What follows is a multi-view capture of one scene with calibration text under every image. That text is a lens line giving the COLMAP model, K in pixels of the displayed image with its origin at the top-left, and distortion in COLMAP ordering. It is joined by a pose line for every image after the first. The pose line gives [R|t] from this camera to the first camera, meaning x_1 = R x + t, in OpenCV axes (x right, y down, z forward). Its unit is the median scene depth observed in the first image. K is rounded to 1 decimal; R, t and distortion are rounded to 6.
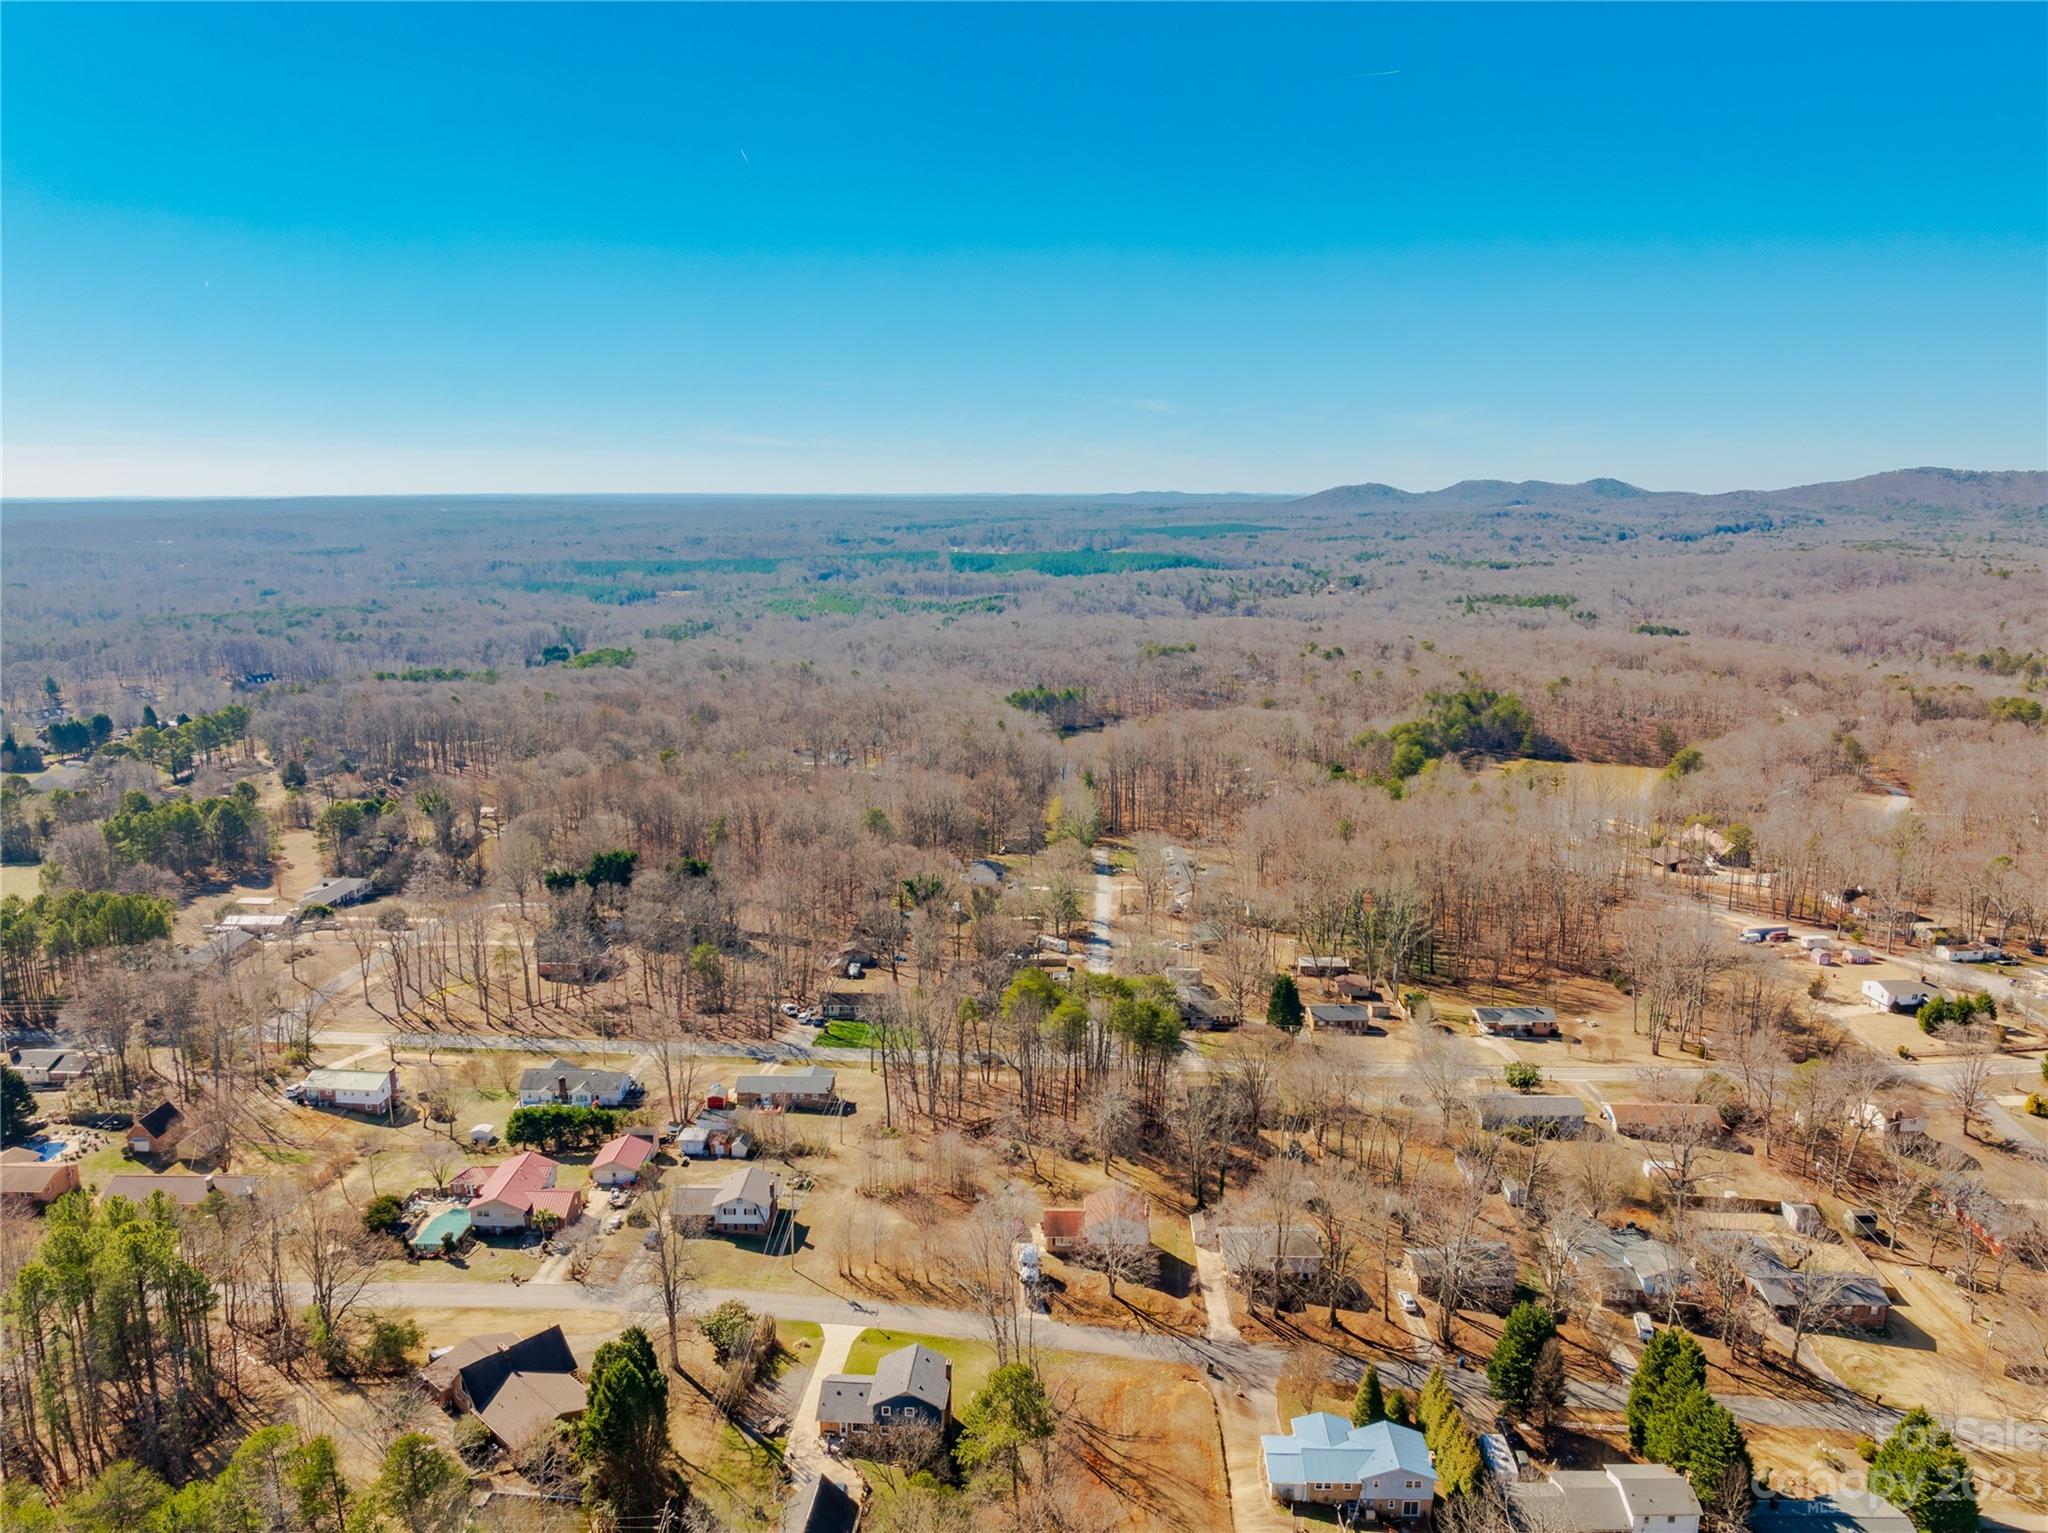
lens RADIAL K [[1456.2, 0, 1024.0], [0, 1456.2, 766.5], [0, 0, 1]] dist [-0.044818, 0.007605]
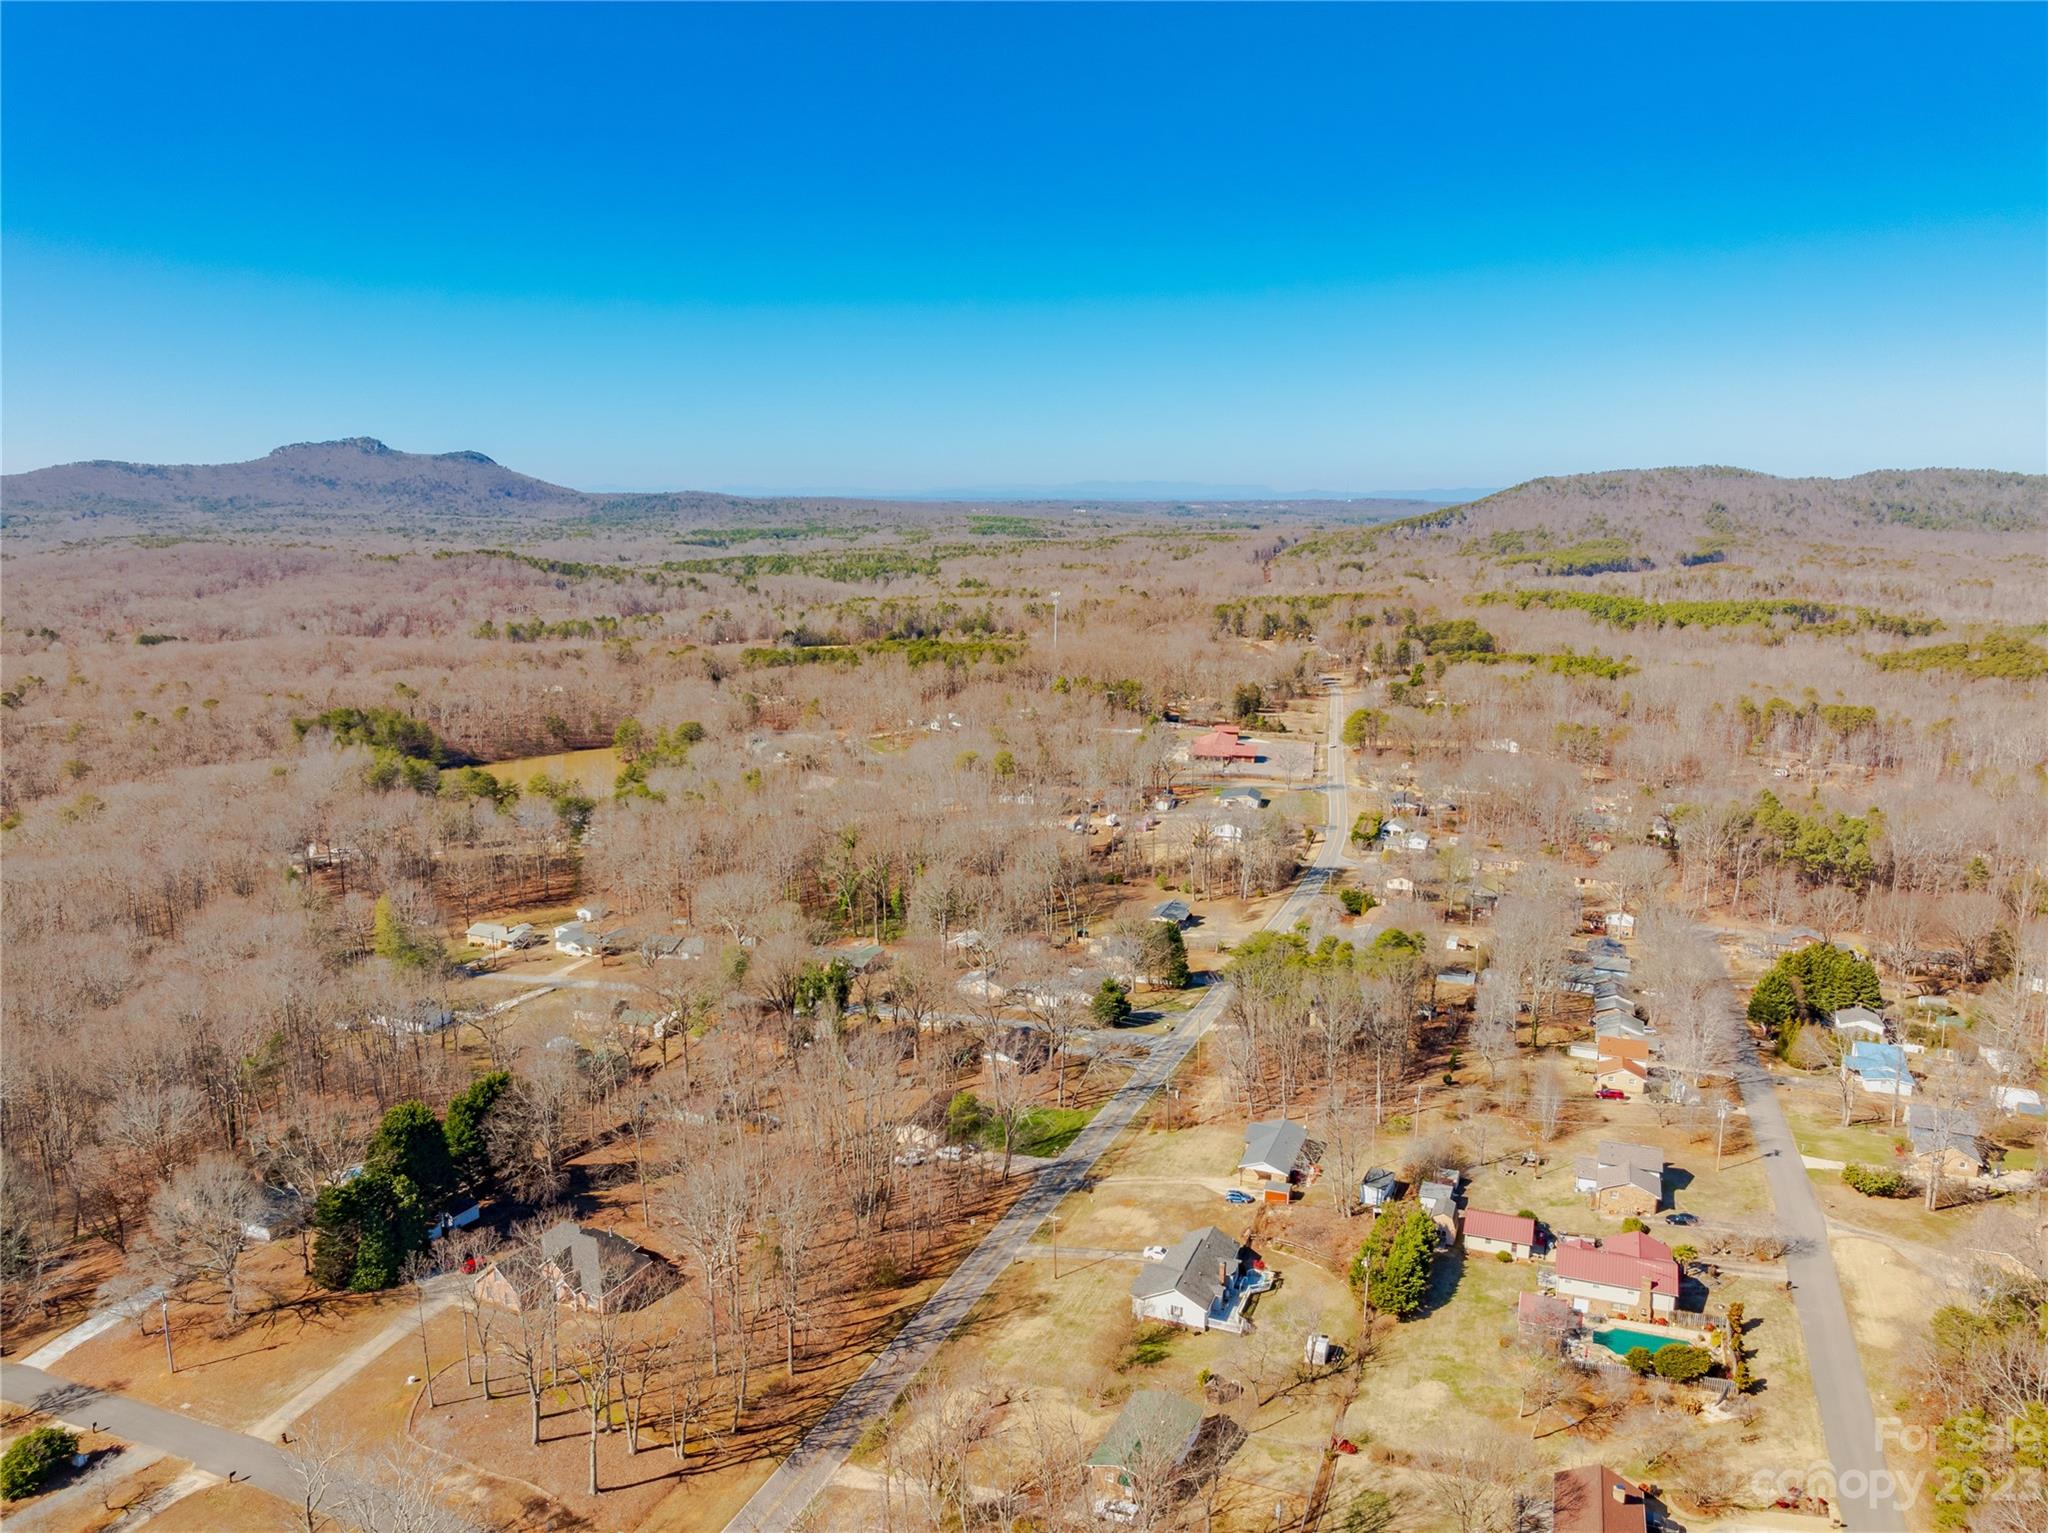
lens RADIAL K [[1456.2, 0, 1024.0], [0, 1456.2, 766.5], [0, 0, 1]] dist [-0.044818, 0.007605]
pose [[0.348751, -0.175371, 0.920662, -0.095781], [0.171164, 0.977734, 0.121405, -0.014463], [-0.921453, 0.115244, 0.371002, 0.075860]]
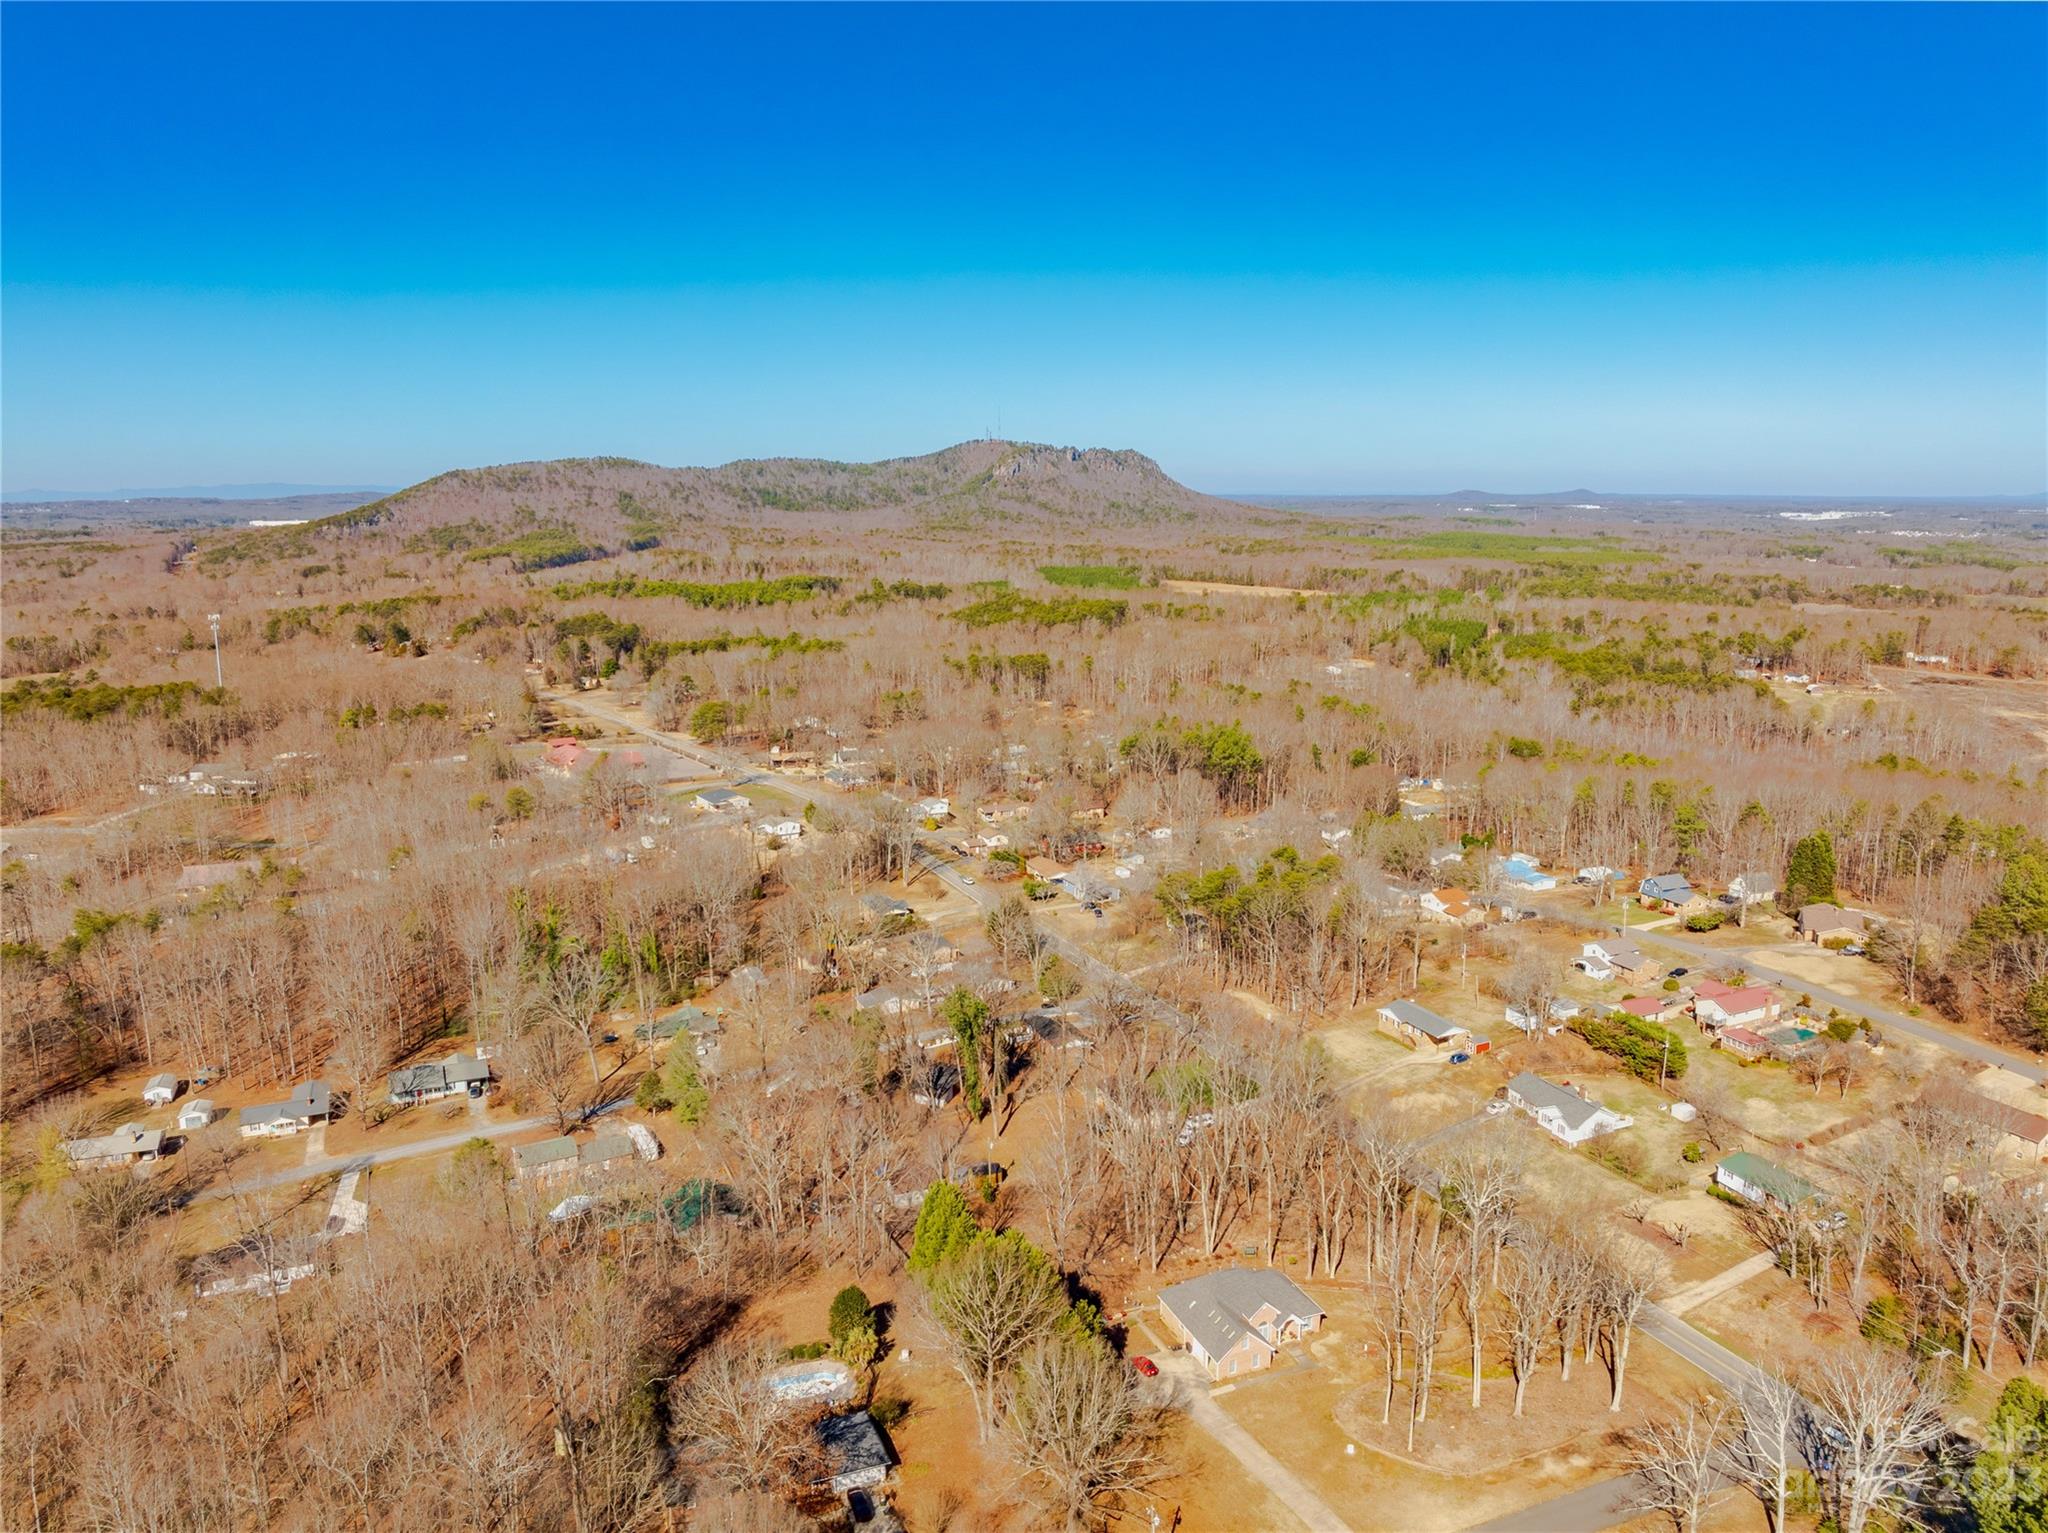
lens RADIAL K [[1475.9, 0, 1024.0], [0, 1475.9, 766.5], [0, 0, 1]] dist [-0.014100, -0.054938]
pose [[-0.439710, -0.169105, 0.882076, -0.093490], [0.171960, 0.948094, 0.267483, -0.030713], [-0.881524, 0.269297, -0.387808, 0.161439]]
